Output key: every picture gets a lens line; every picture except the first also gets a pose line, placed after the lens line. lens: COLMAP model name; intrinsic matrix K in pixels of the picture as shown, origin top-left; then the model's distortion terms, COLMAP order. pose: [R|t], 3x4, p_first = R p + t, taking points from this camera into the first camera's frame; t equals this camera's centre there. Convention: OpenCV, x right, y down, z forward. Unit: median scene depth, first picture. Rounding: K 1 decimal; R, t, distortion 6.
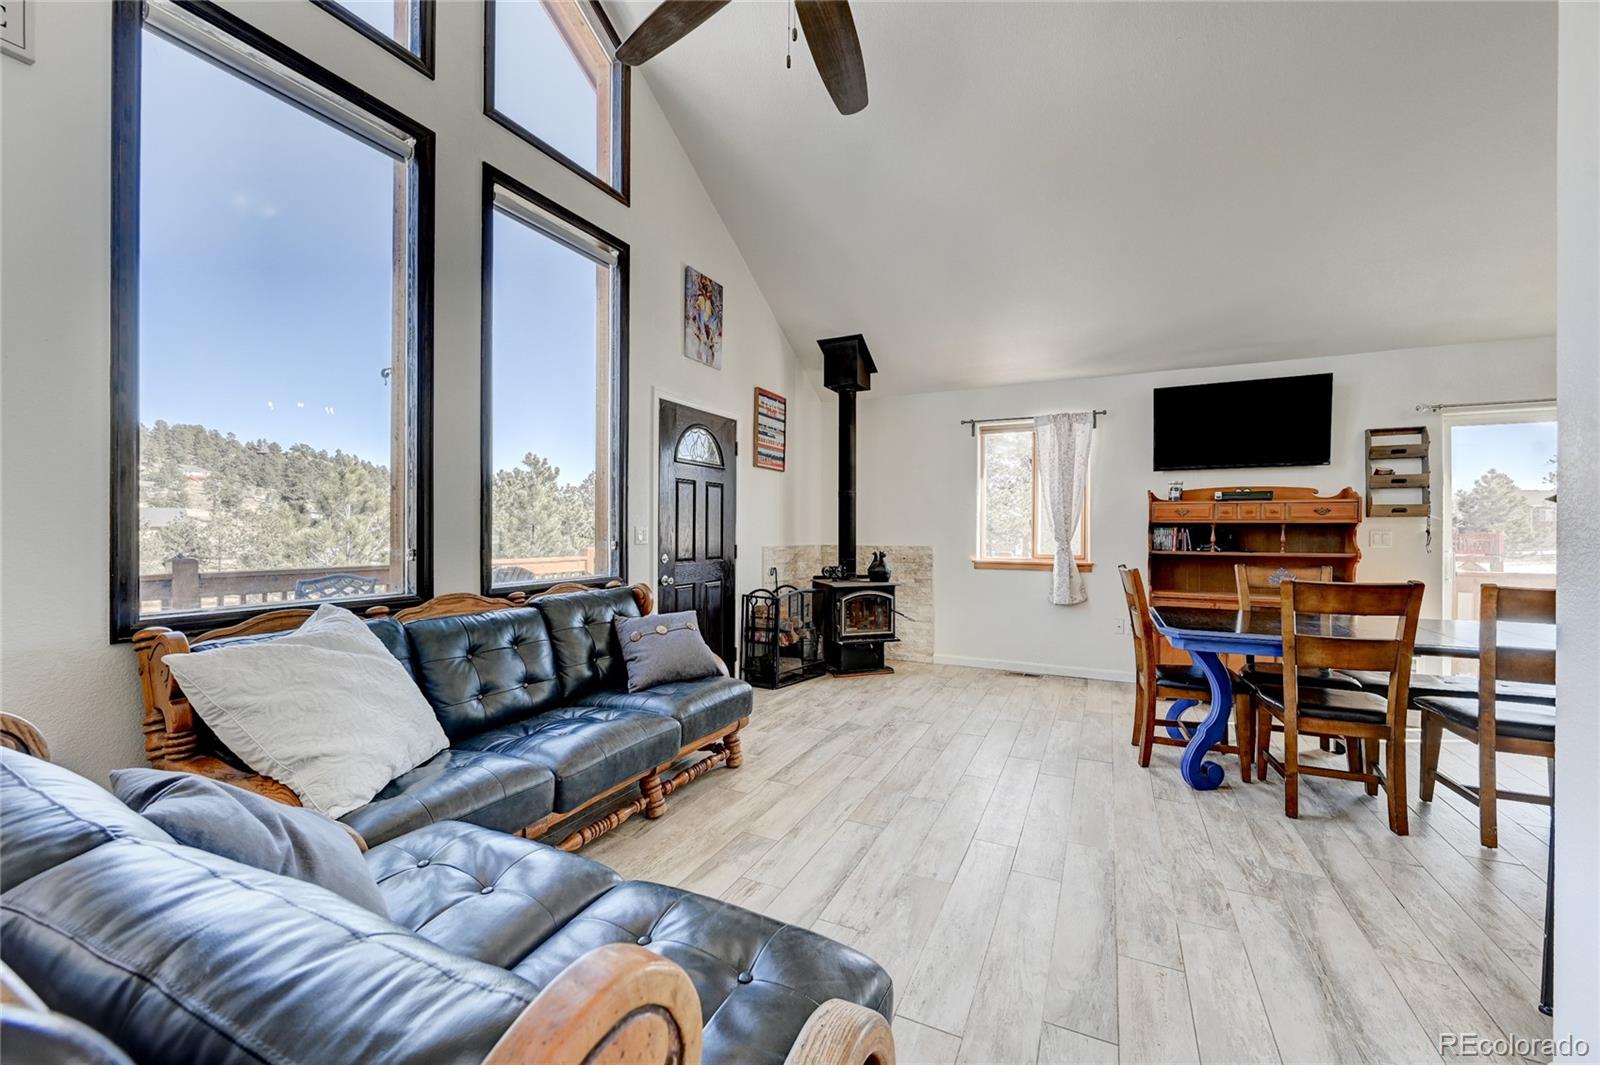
lens RADIAL K [[636.5, 0, 802.4], [0, 636.5, 531.5], [0, 0, 1]] dist [0.002410, 0.000197]
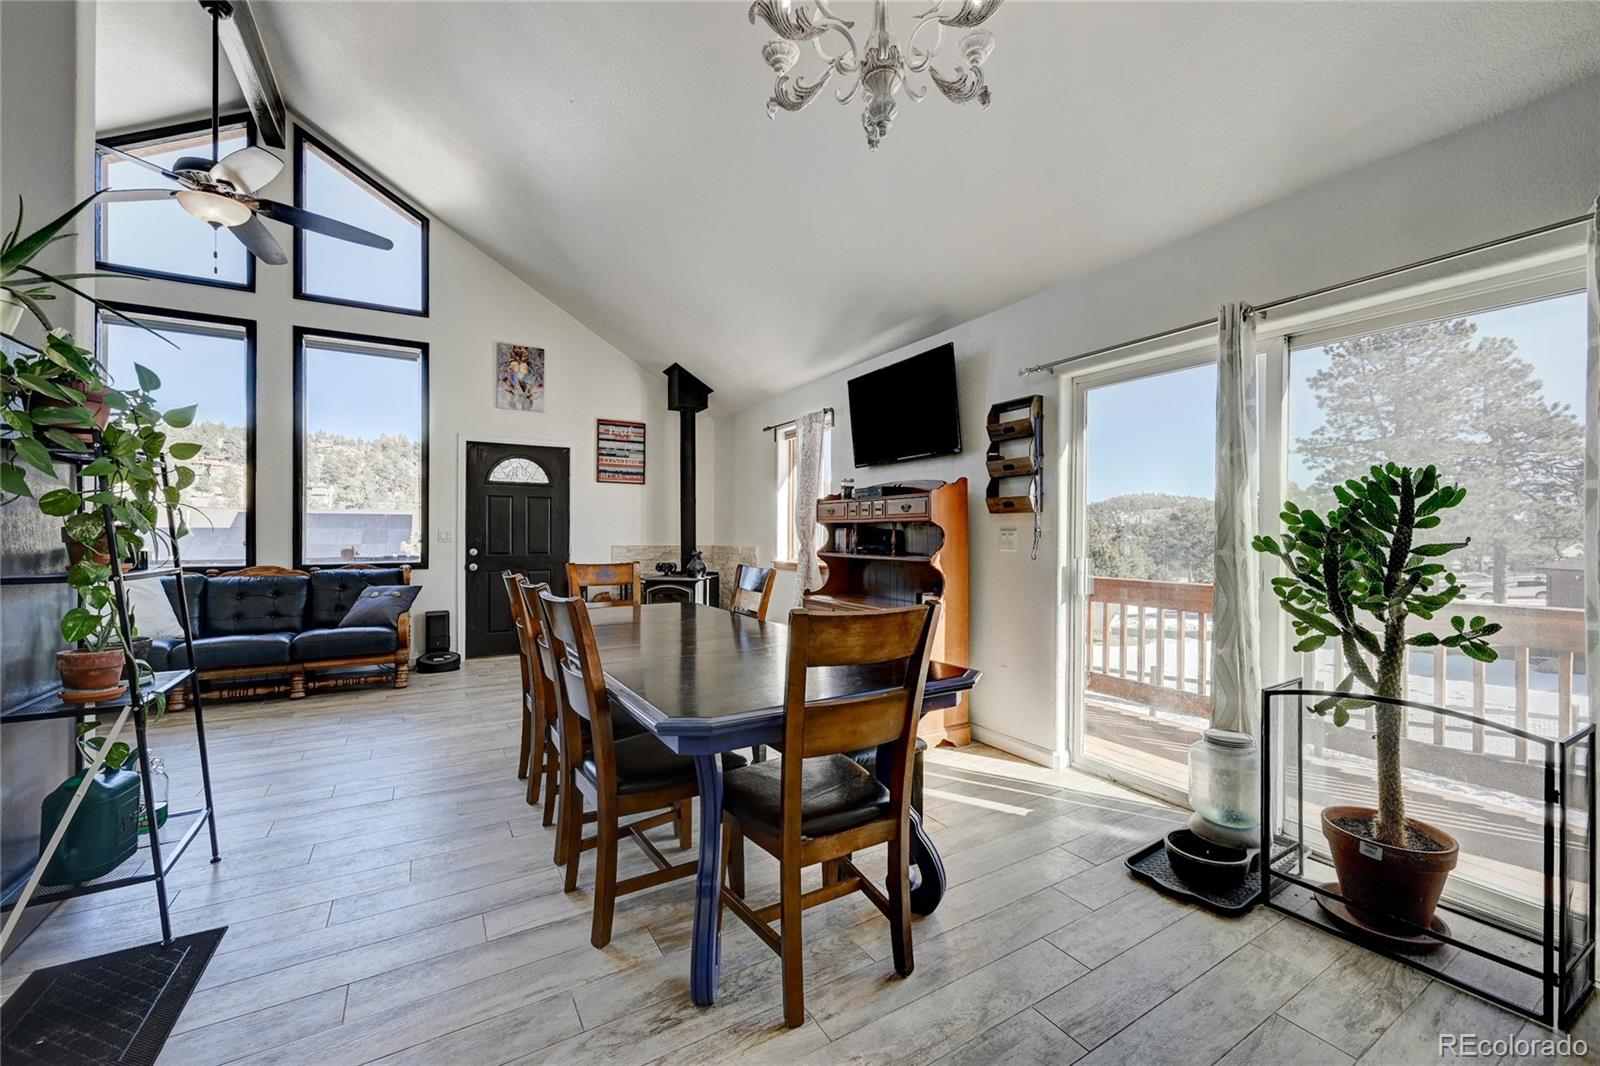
lens RADIAL K [[636.6, 0, 810.9], [0, 636.6, 535.6], [0, 0, 1]] dist [-0.001559, 0.000107]
pose [[0.838204, 0.000494, -0.545357, 1.130778], [-0.001416, 0.999998, -0.001270, 0.006373], [0.545355, 0.001837, 0.838203, 0.199683]]
